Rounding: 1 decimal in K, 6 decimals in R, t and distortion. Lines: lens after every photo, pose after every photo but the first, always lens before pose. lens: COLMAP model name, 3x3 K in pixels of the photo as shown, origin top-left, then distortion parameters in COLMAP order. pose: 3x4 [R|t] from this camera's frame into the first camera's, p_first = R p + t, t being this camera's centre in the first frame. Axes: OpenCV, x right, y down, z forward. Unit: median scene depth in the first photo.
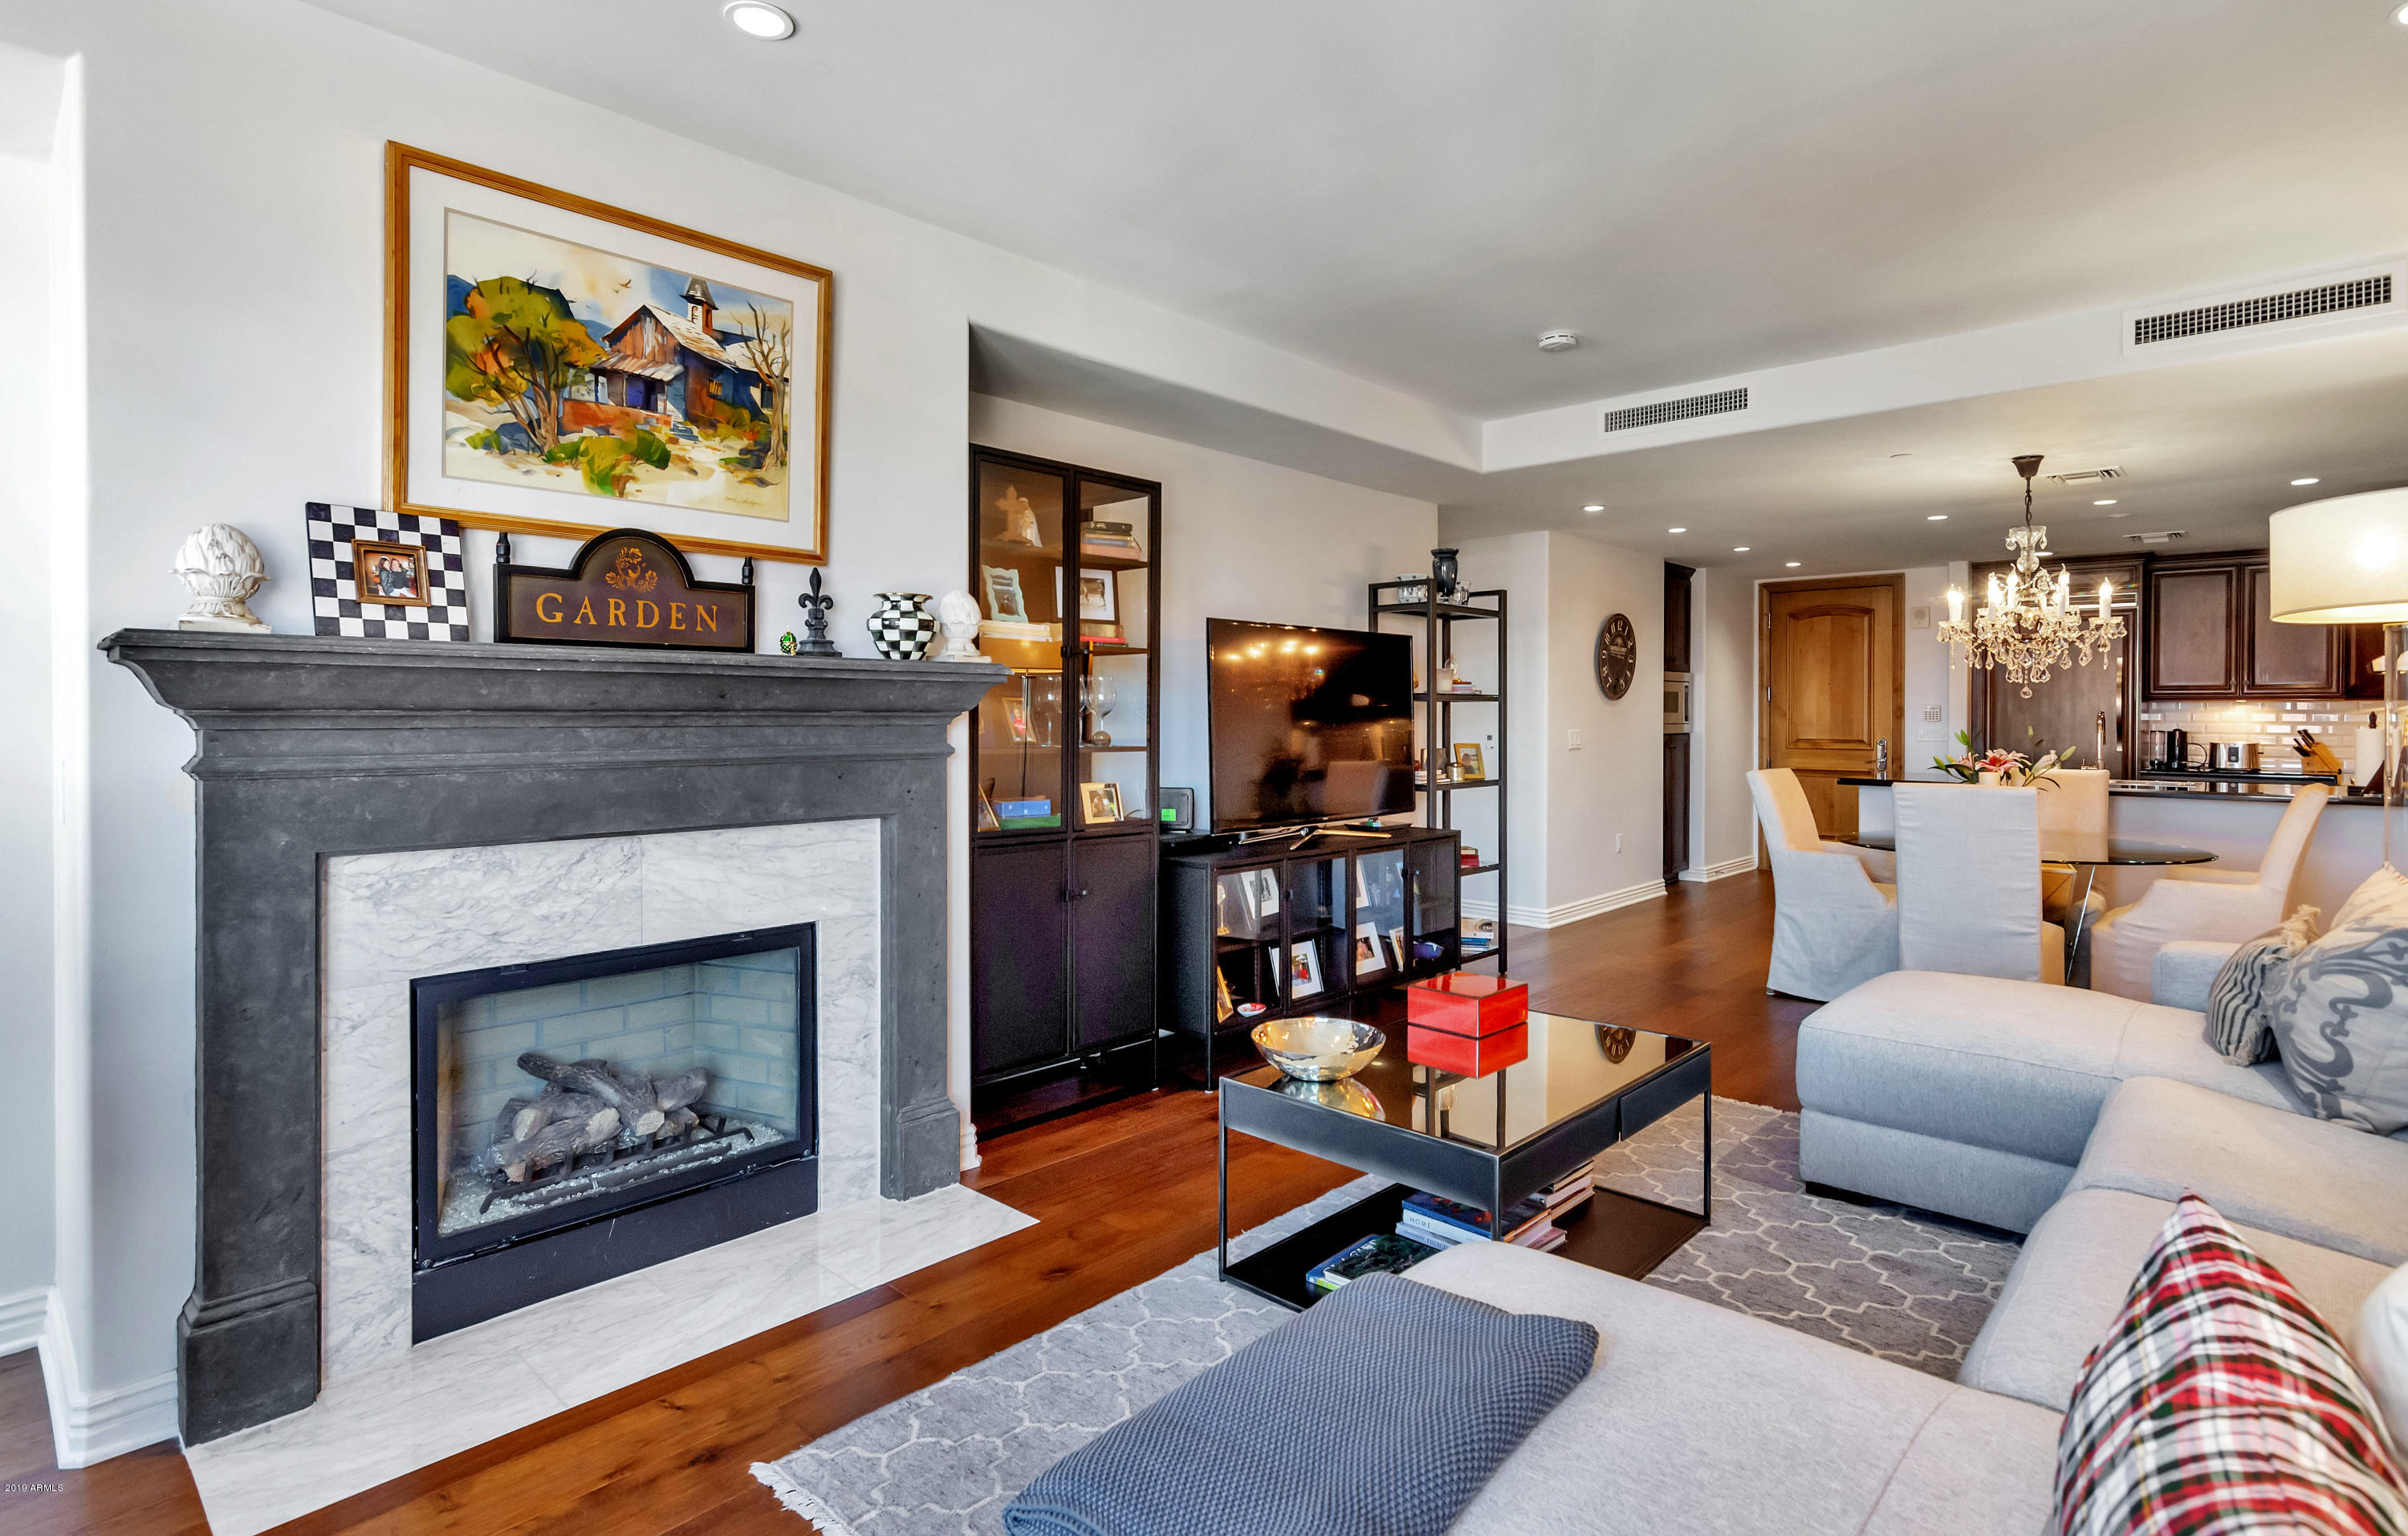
lens RADIAL K [[1189.4, 0, 1191.5], [0, 1189.4, 709.8], [0, 0, 1]] dist [0.000834, -0.000086]
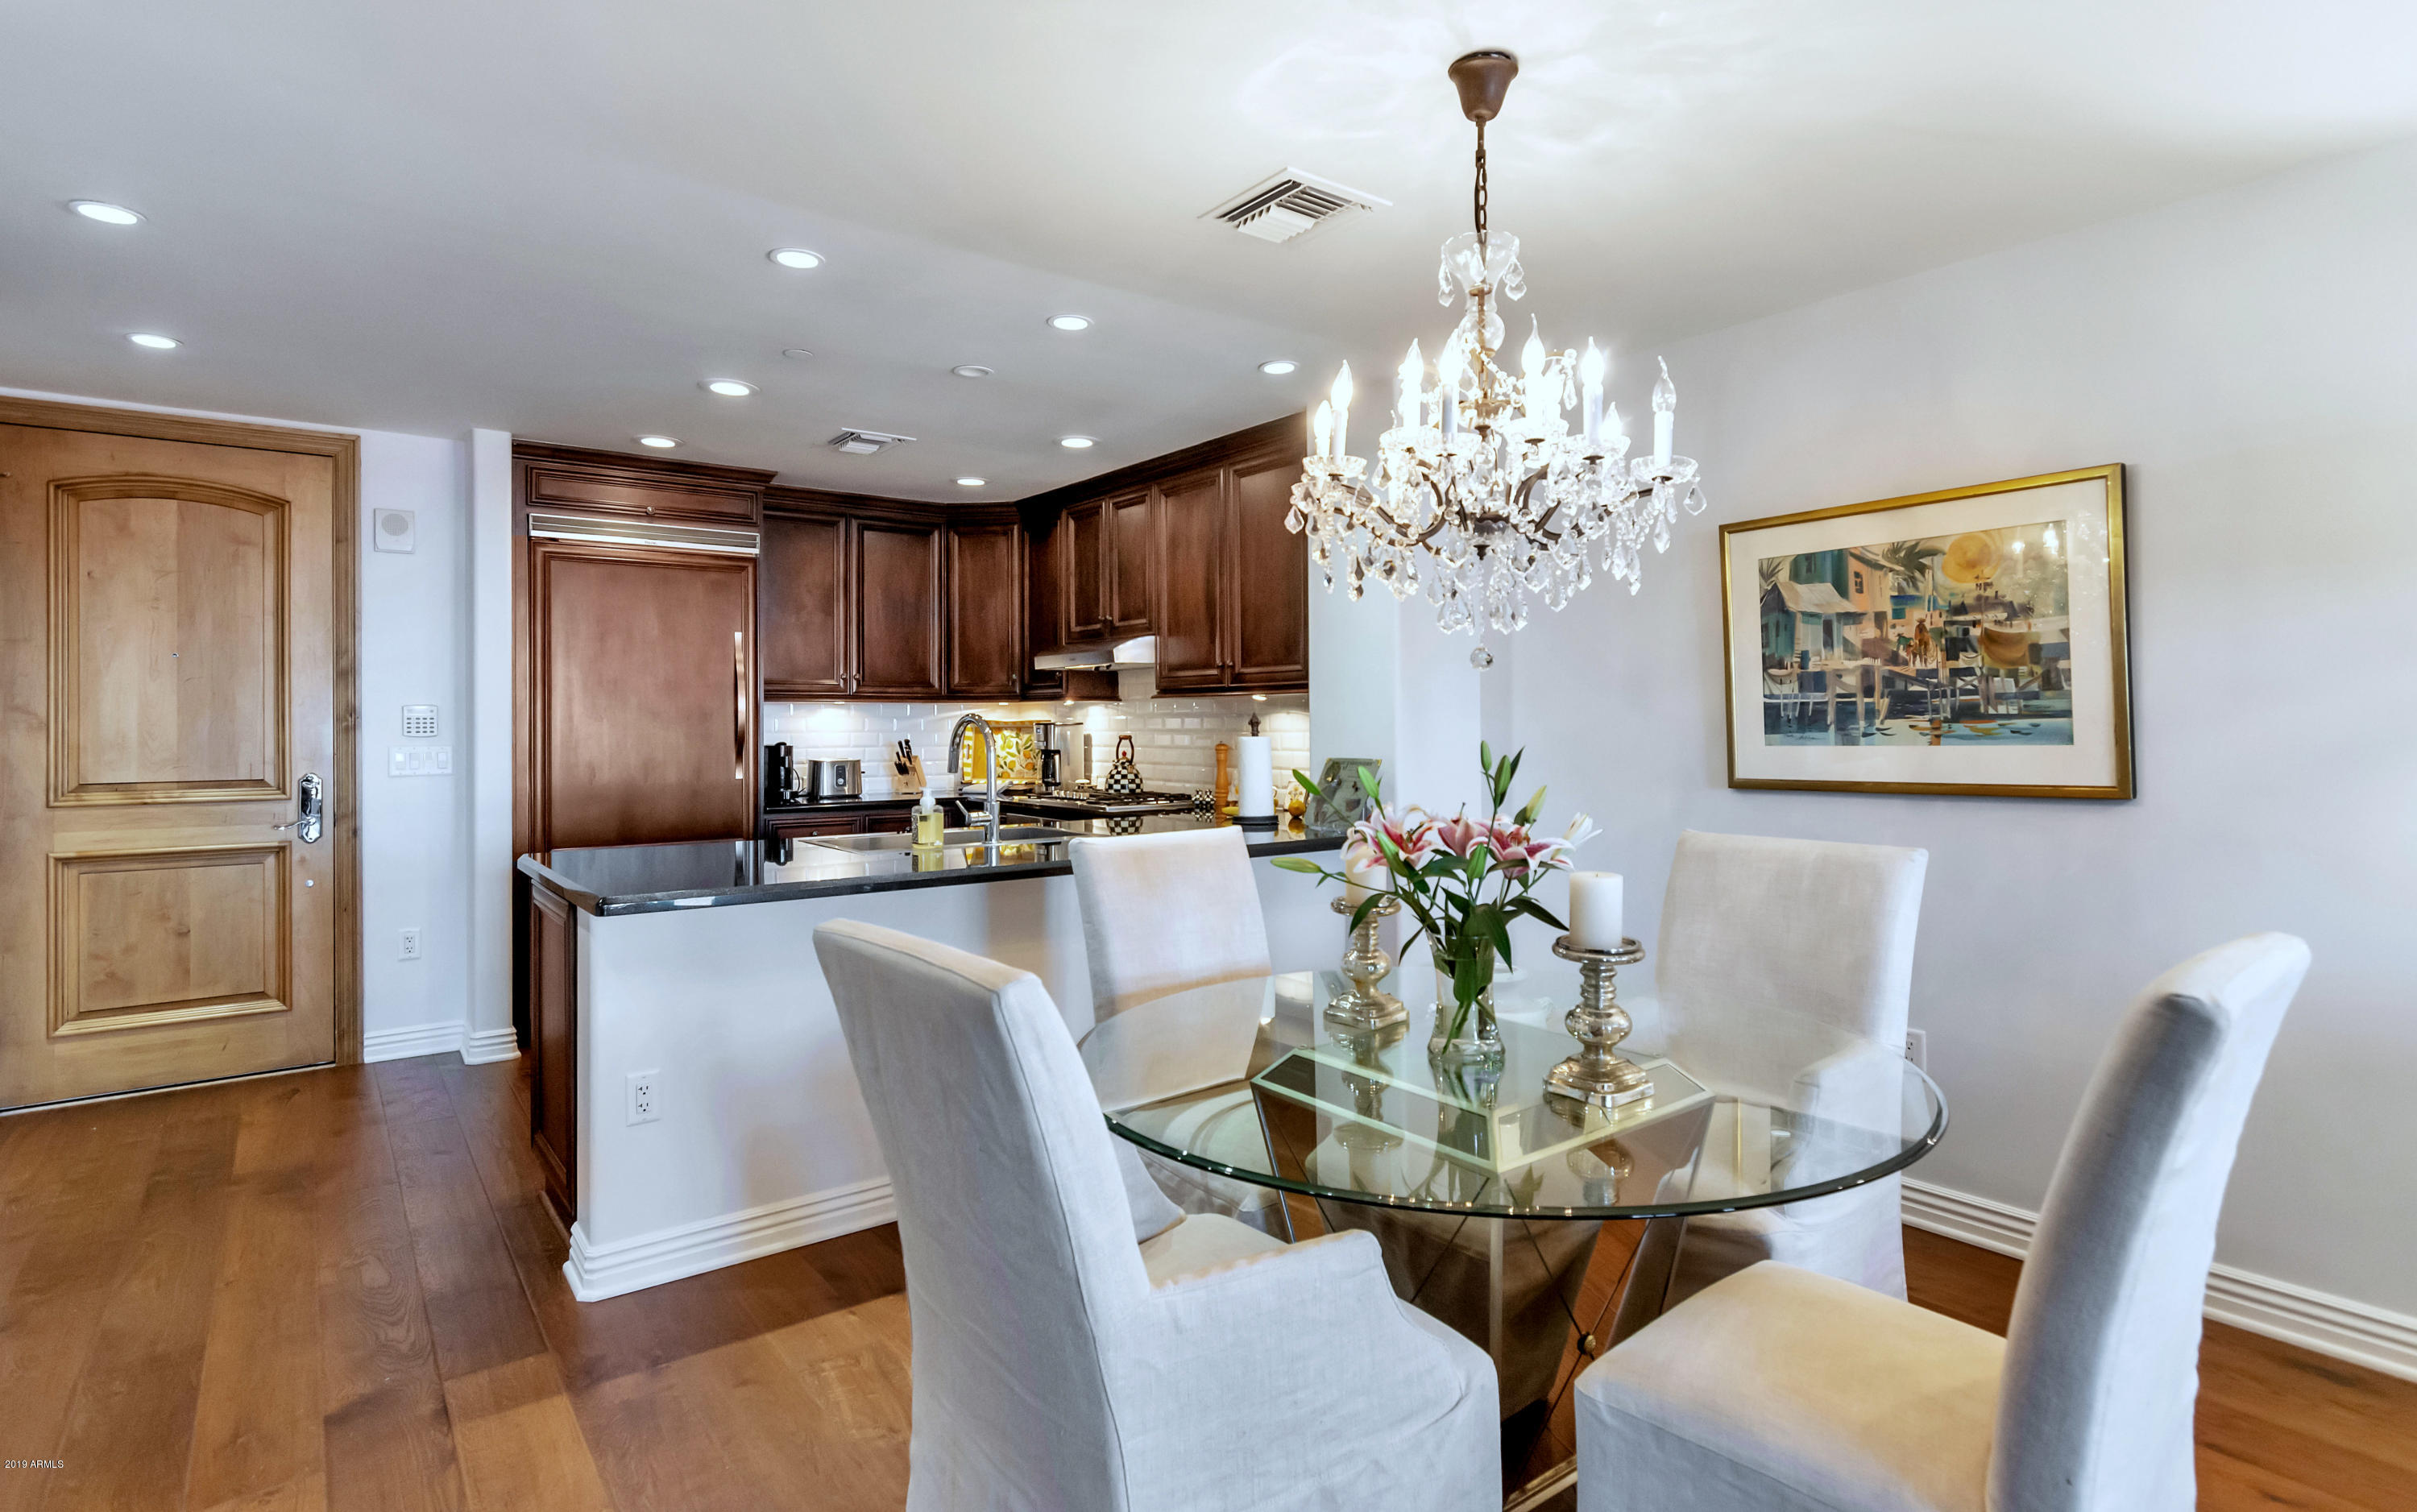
lens RADIAL K [[1181.8, 0, 1204.8], [0, 1181.8, 714.8], [0, 0, 1]] dist [-0.003235, 0.001035]
pose [[0.152113, 0.002052, 0.988361, 0.284895], [0.003685, 0.999990, -0.002643, 0.004597], [-0.988356, 0.004044, 0.152104, 0.973667]]
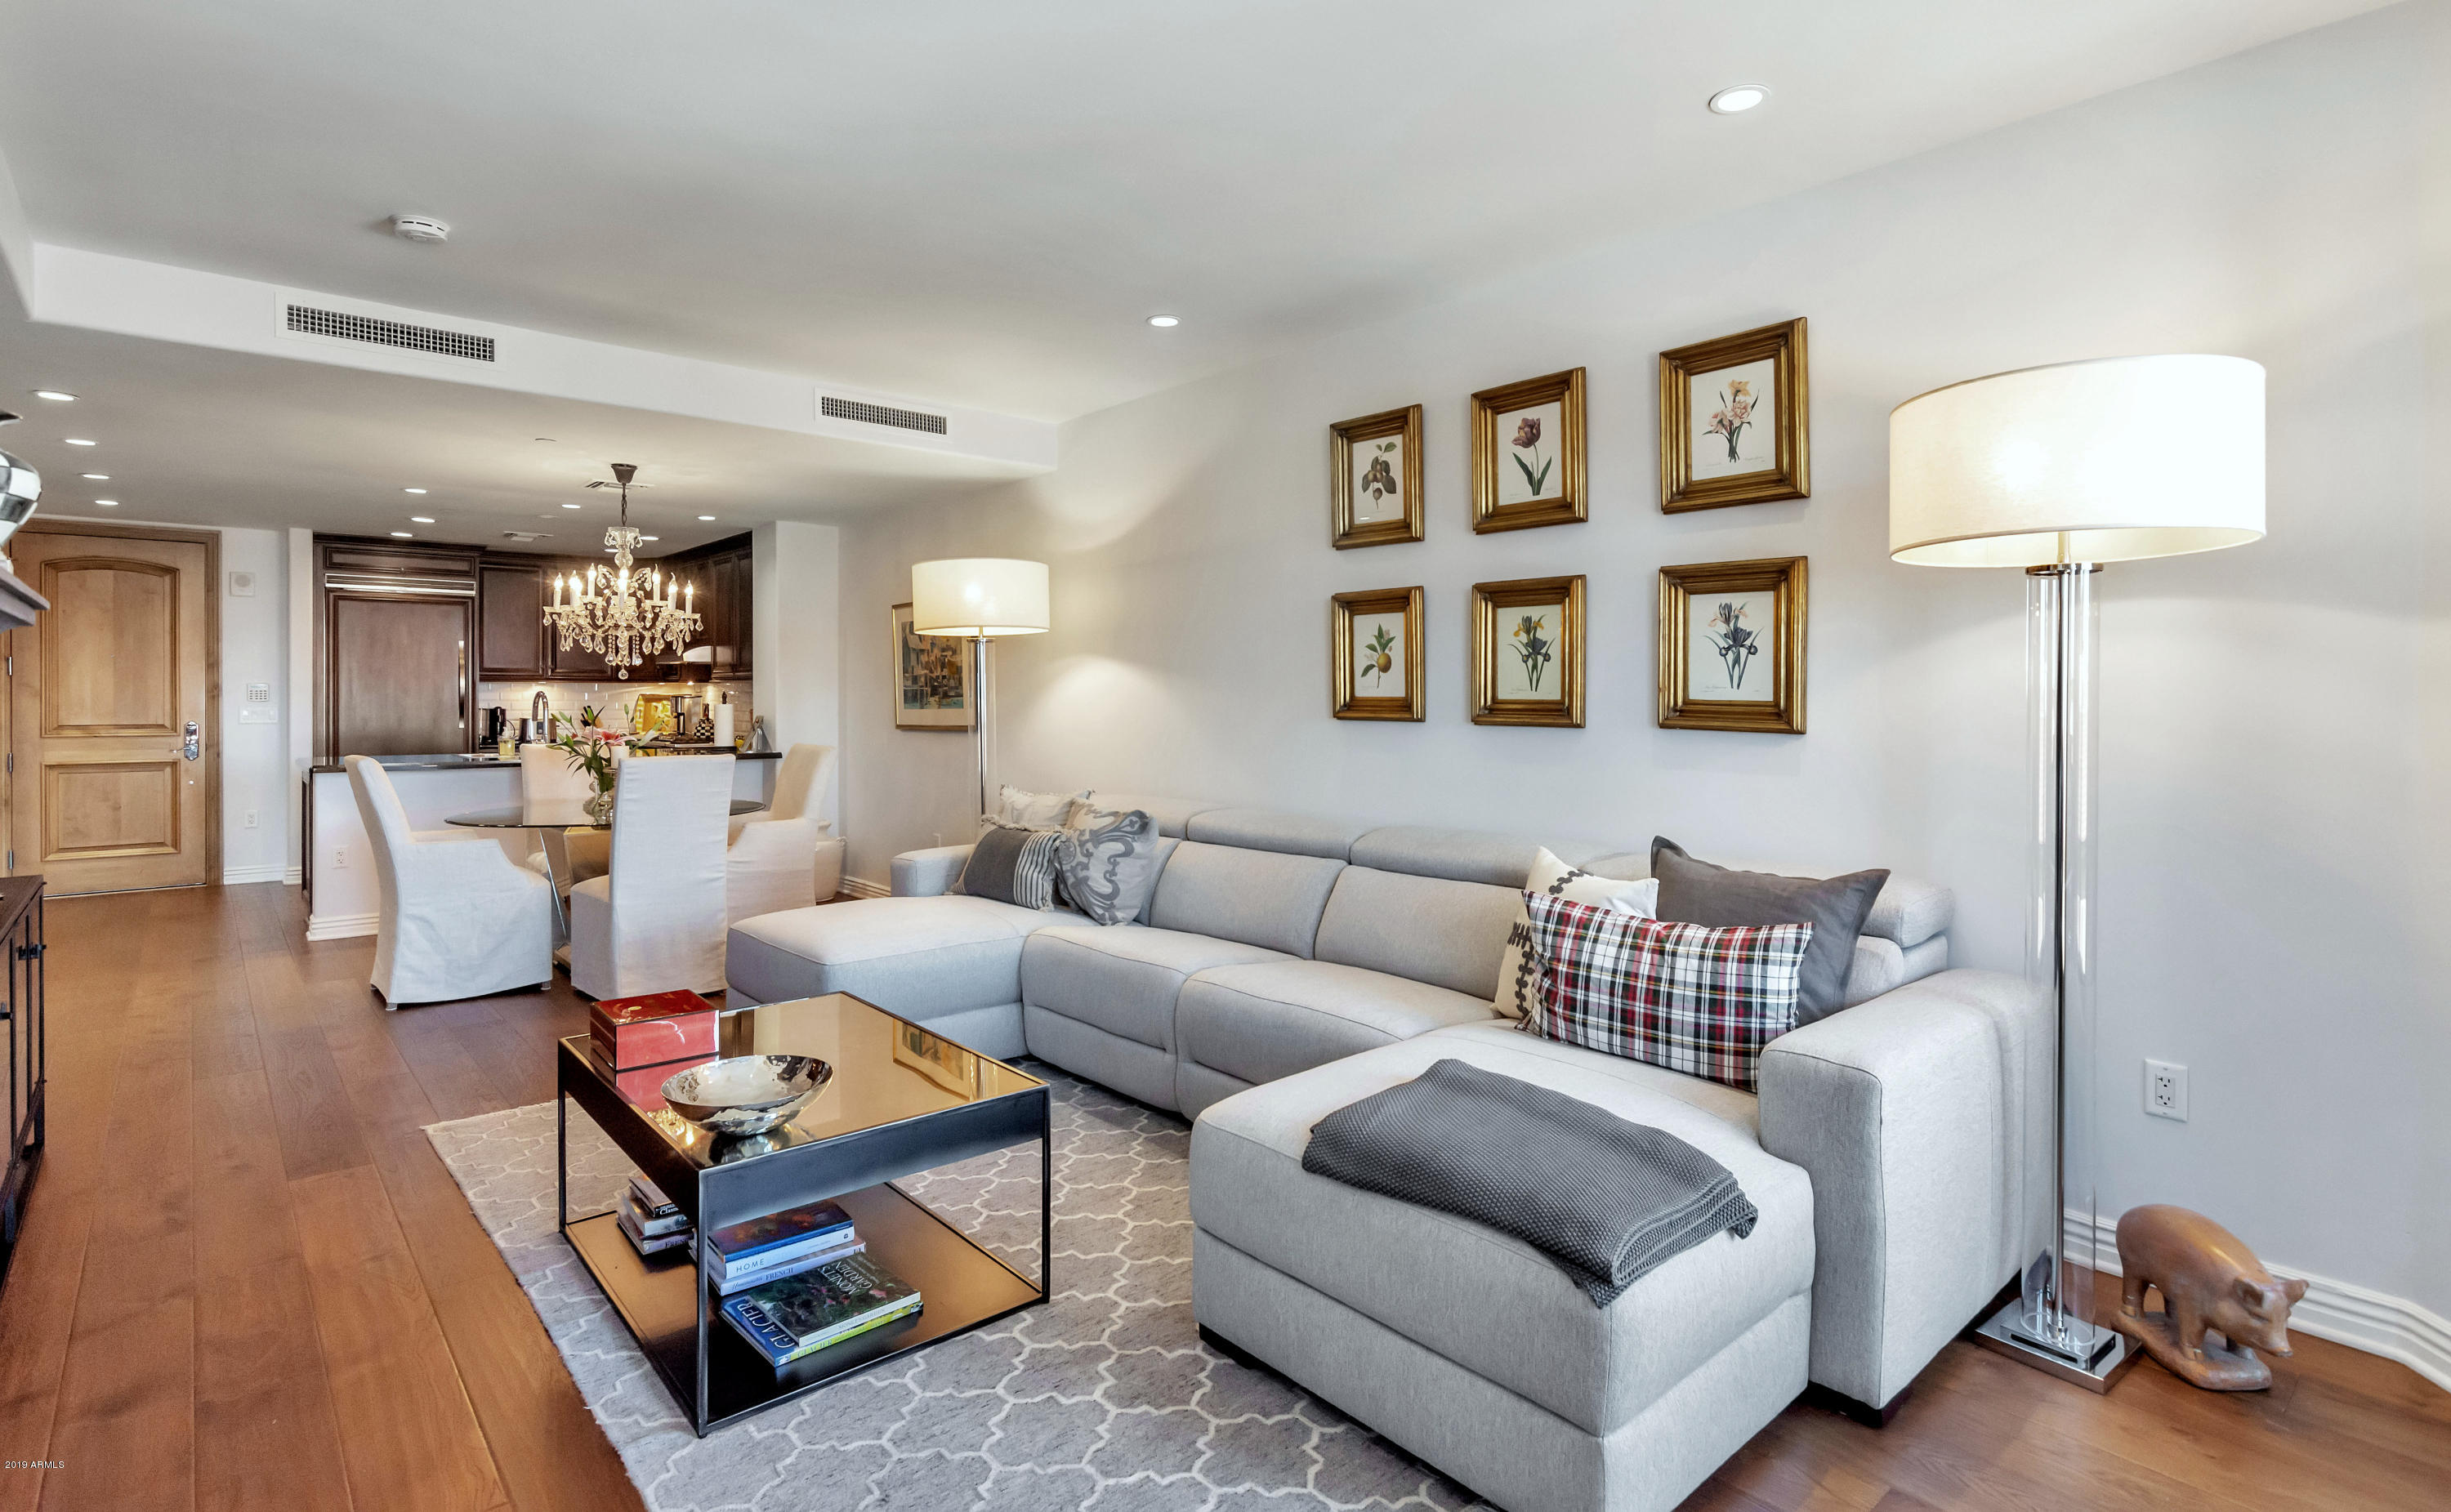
lens RADIAL K [[1198.4, 0, 1249.9], [0, 1198.4, 698.9], [0, 0, 1]] dist [-0.003235, 0.001035]
pose [[0.079842, -0.005348, 0.996793, -0.359525], [-0.003671, 0.999977, 0.005659, -0.000138], [-0.996801, -0.004111, 0.079821, 0.299915]]
